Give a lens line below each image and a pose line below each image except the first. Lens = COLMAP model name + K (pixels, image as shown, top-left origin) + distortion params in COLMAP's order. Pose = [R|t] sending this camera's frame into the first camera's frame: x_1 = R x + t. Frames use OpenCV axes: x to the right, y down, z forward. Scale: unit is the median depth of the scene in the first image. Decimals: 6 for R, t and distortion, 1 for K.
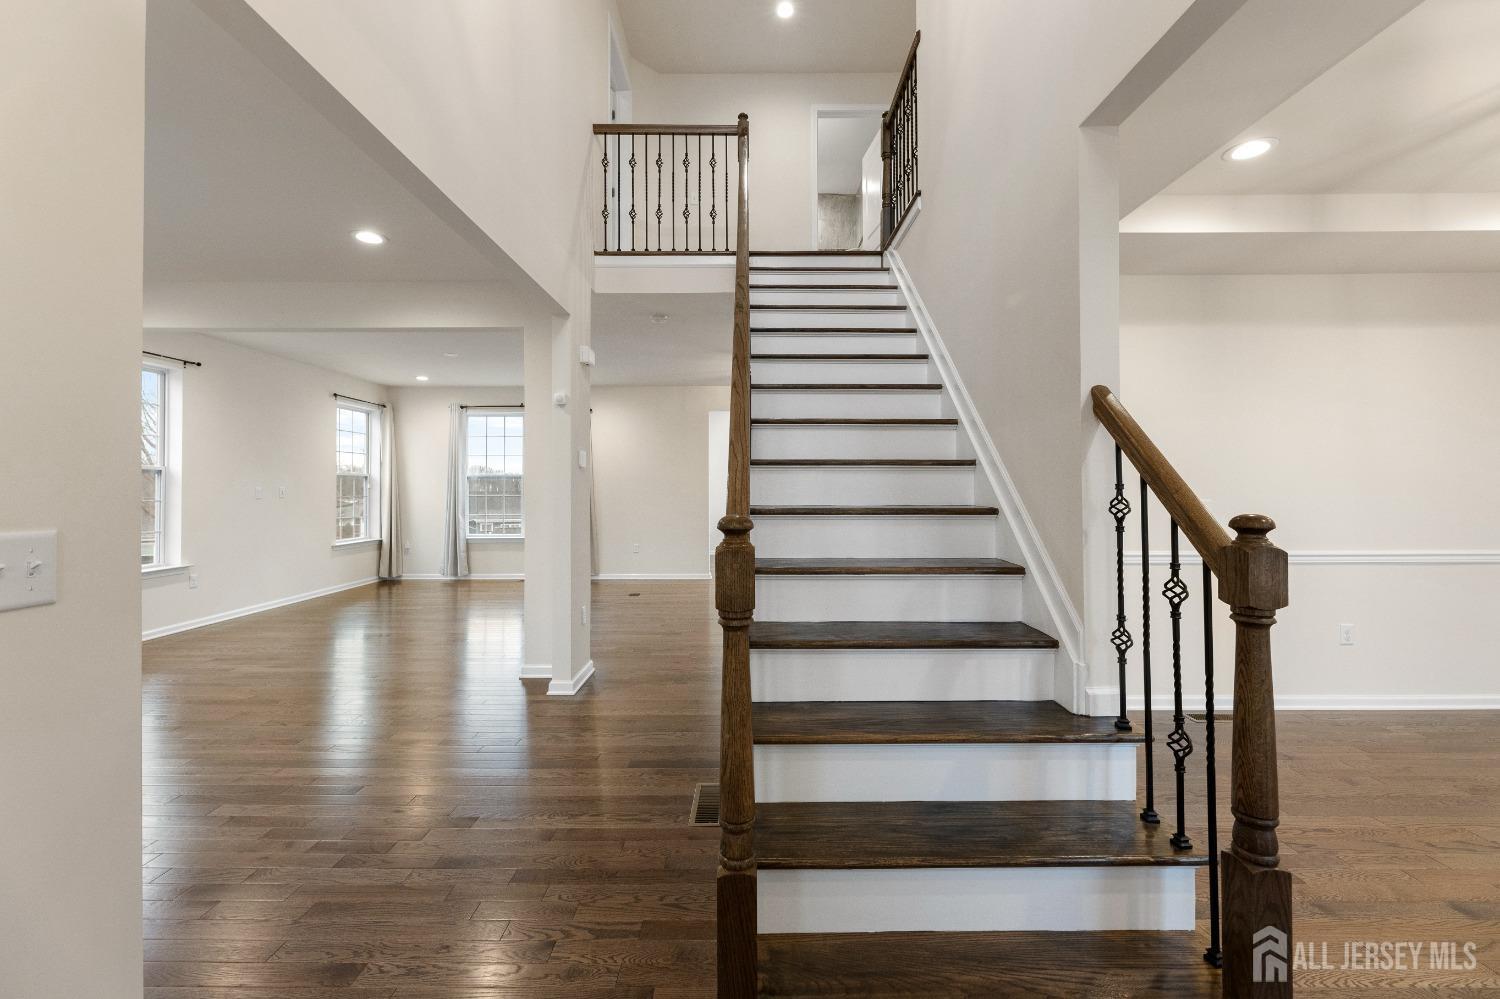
lens RADIAL K [[608.5, 0, 754.6], [0, 608.5, 481.9], [0, 0, 1]] dist [0.001033, 0.000272]
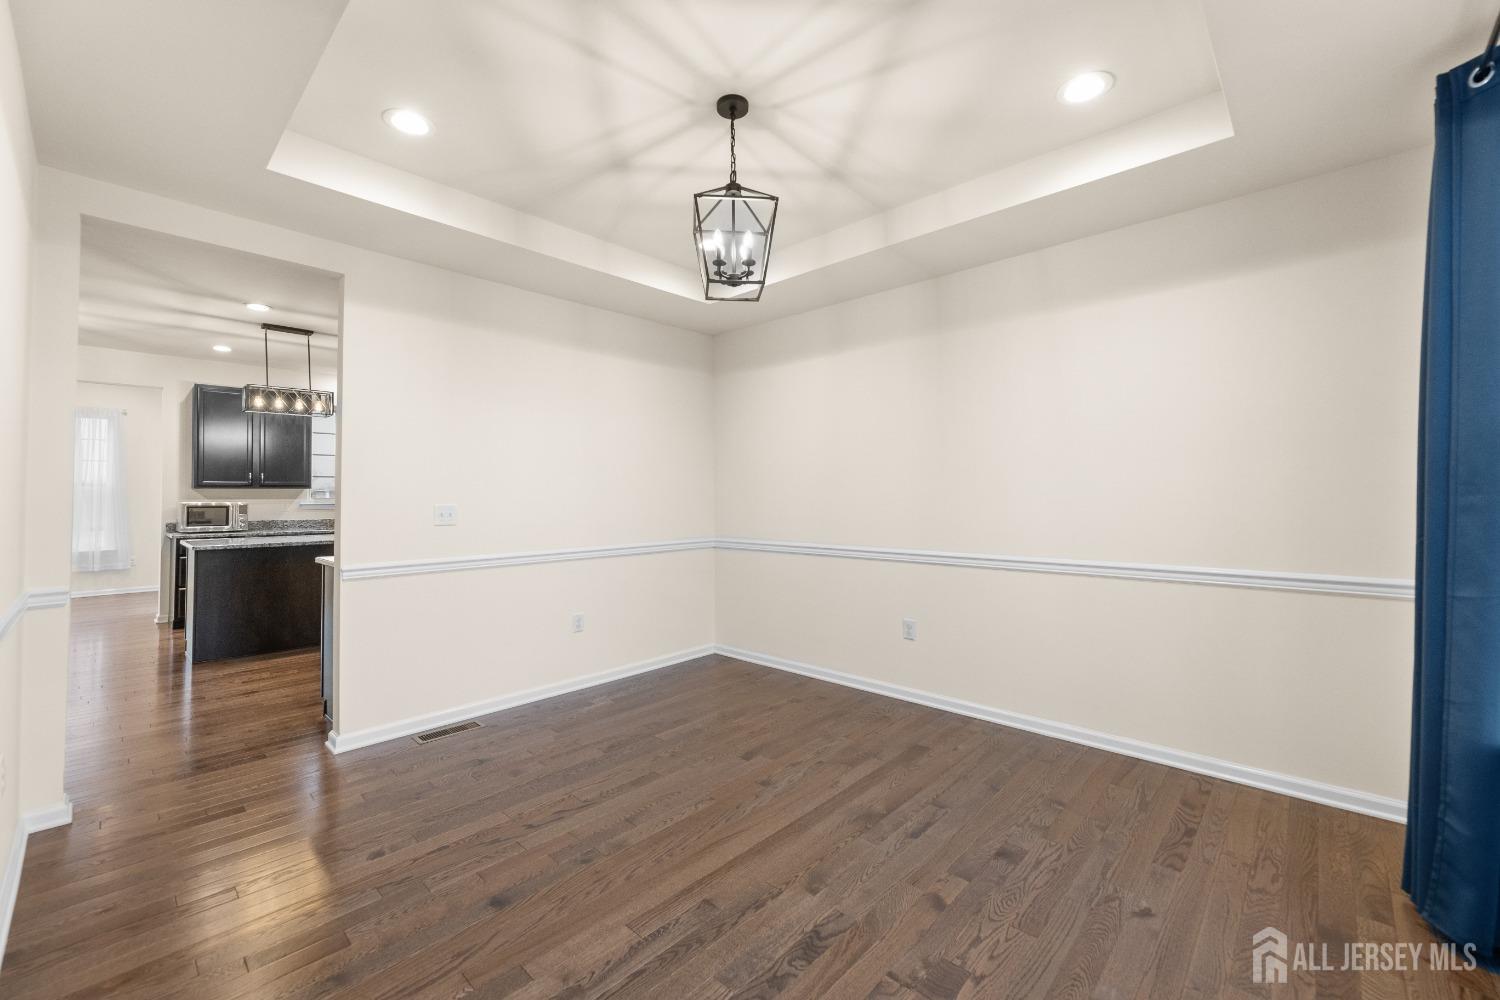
lens RADIAL K [[607.9, 0, 748.0], [0, 607.9, 489.4], [0, 0, 1]] dist [-0.000962, -0.000076]
pose [[0.685930, 0.010706, 0.727589, 0.445441], [-0.011511, 0.999926, -0.003861, 0.004413], [-0.727576, -0.005727, 0.686003, -0.001703]]
